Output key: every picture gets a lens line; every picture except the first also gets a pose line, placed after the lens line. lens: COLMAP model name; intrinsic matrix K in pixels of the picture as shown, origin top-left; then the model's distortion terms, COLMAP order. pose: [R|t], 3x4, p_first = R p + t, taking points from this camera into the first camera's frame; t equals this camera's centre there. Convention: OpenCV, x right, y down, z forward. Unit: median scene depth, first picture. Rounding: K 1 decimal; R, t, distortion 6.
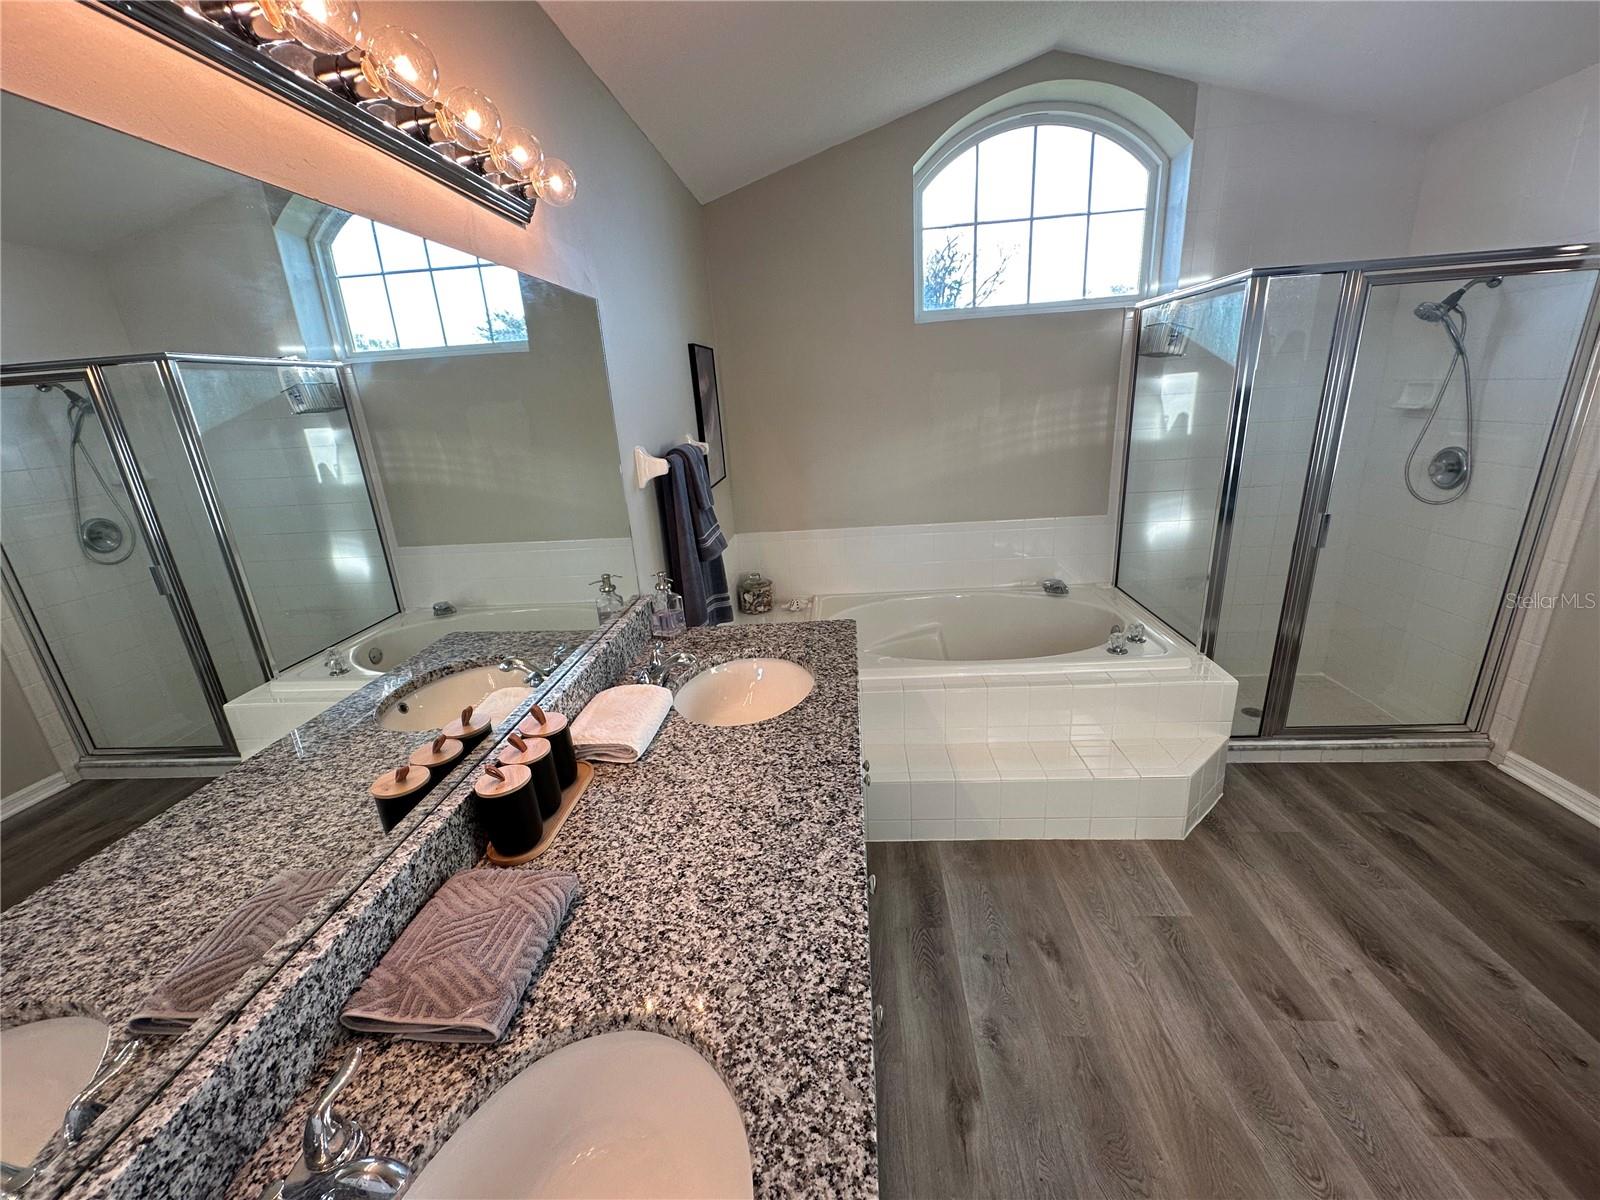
lens RADIAL K [[638.5, 0, 802.5], [0, 638.5, 601.2], [0, 0, 1]] dist [-0.002475, -0.000004]
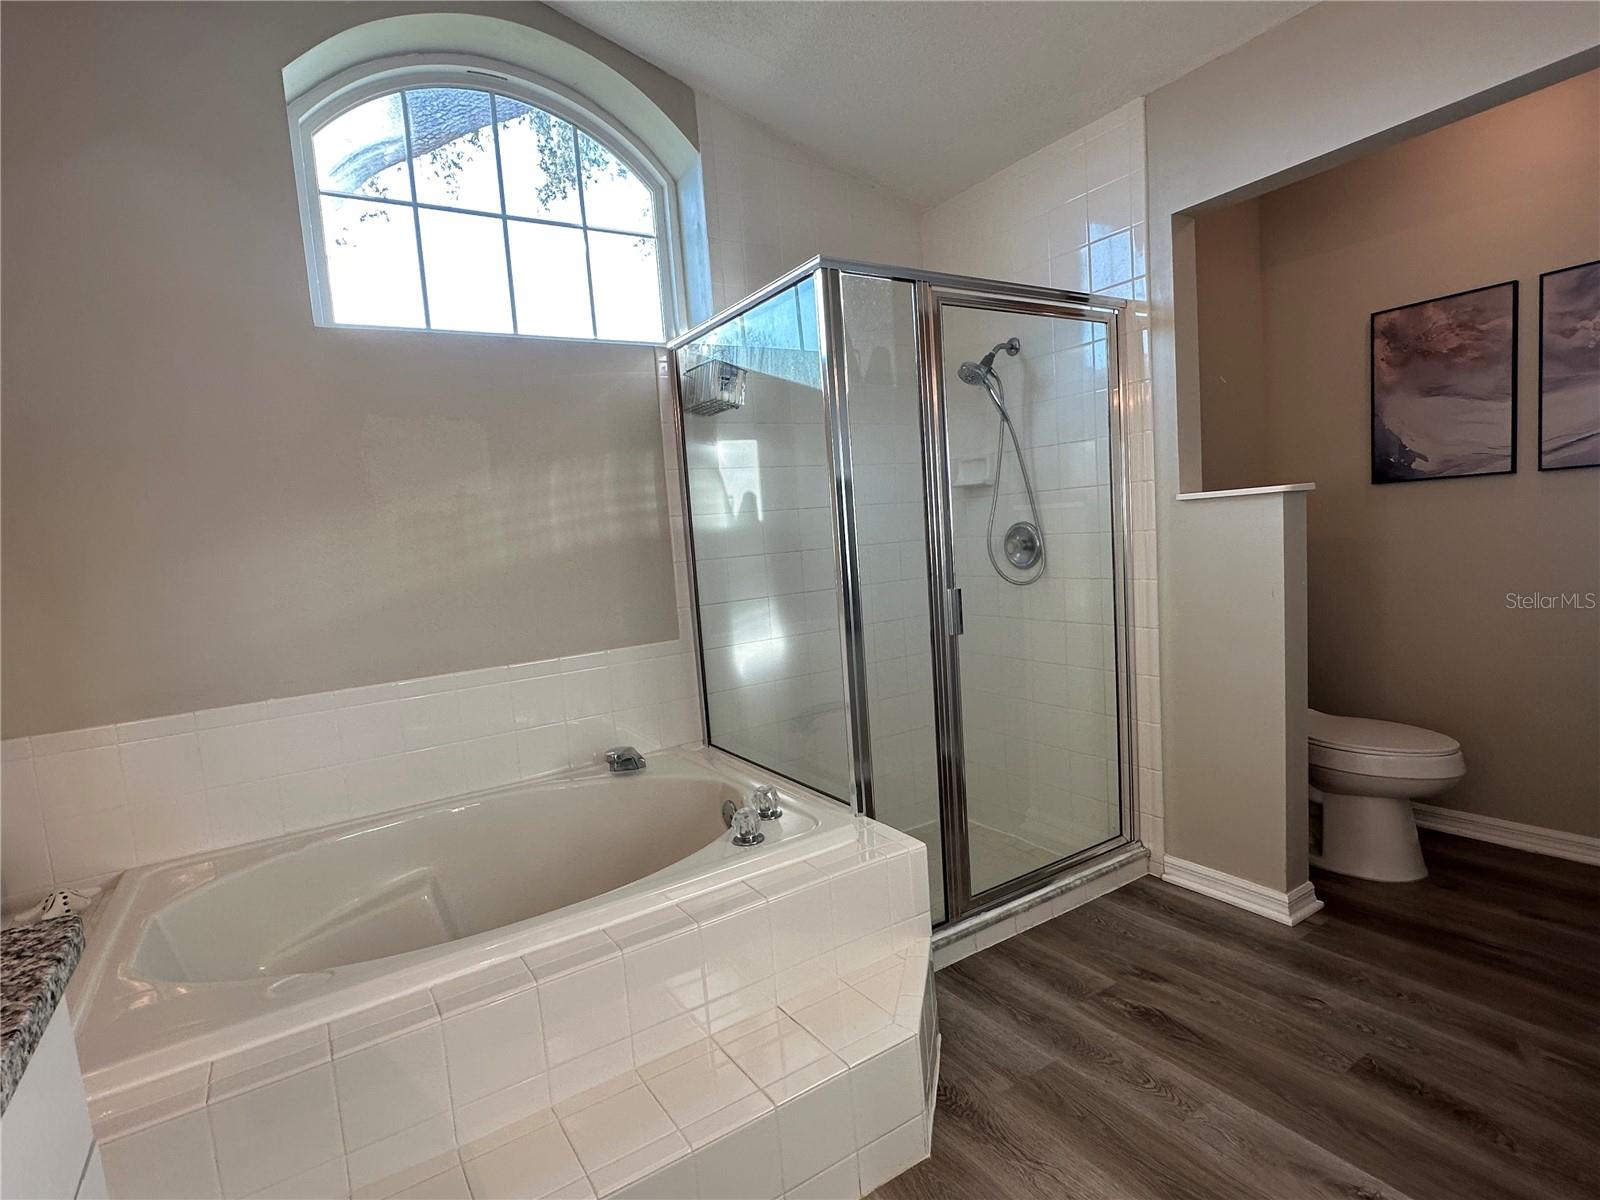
lens RADIAL K [[808.4, 0, 797.6], [0, 808.4, 607.0], [0, 0, 1]] dist [-0.004508, 0.001330]
pose [[0.804755, -0.054139, 0.591133, 0.099407], [0.204149, 0.960330, -0.189971, 0.022107], [-0.557398, 0.273559, 0.783883, 0.323558]]
